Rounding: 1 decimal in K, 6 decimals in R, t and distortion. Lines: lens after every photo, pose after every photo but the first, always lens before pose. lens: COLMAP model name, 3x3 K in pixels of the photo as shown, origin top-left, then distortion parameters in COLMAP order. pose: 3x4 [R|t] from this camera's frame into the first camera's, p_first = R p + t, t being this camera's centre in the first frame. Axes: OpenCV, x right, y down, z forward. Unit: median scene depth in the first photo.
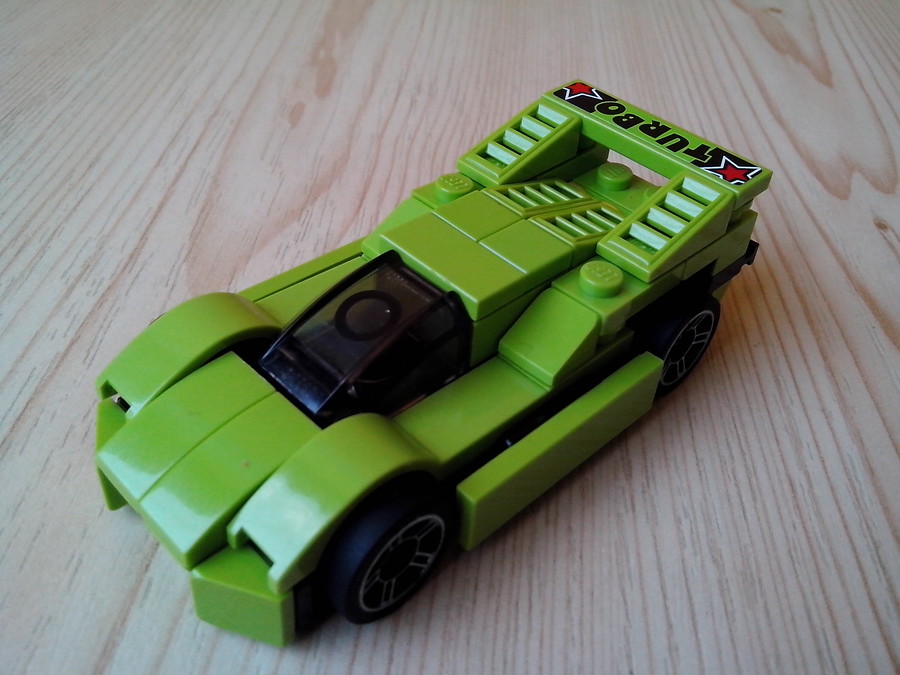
lens RADIAL K [[855.0, 0, 456.7], [0, 855.0, 334.8], [0, 0, 1]] dist [0.086663, -0.236589]
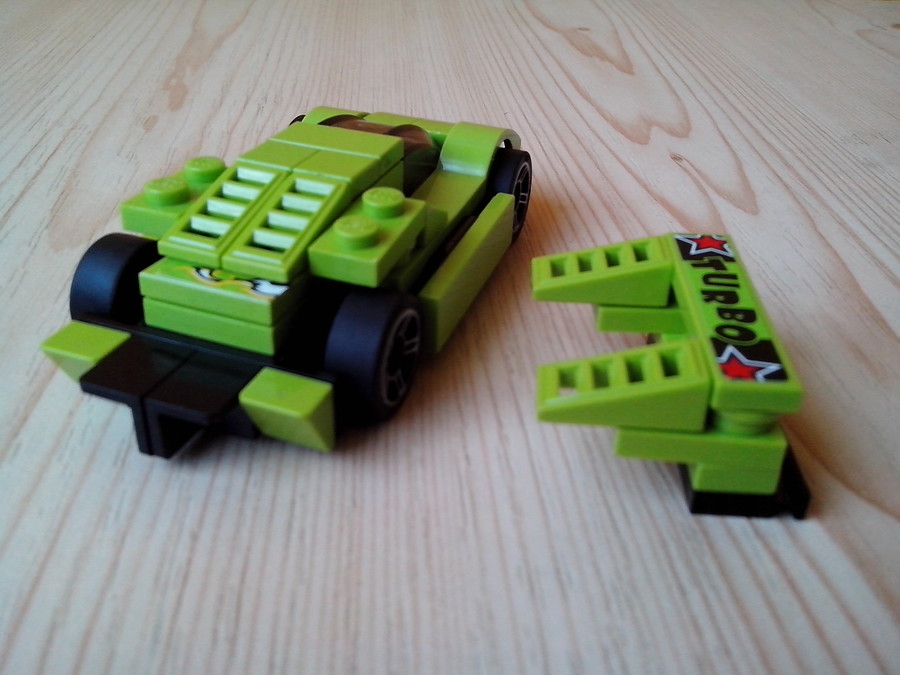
lens RADIAL K [[855.0, 0, 456.7], [0, 855.0, 334.8], [0, 0, 1]] dist [0.086663, -0.236589]
pose [[0.986937, -0.117583, 0.110132, 0.043587], [0.131445, 0.982965, -0.128464, 0.195553], [-0.093151, 0.141262, 0.985580, -0.068569]]
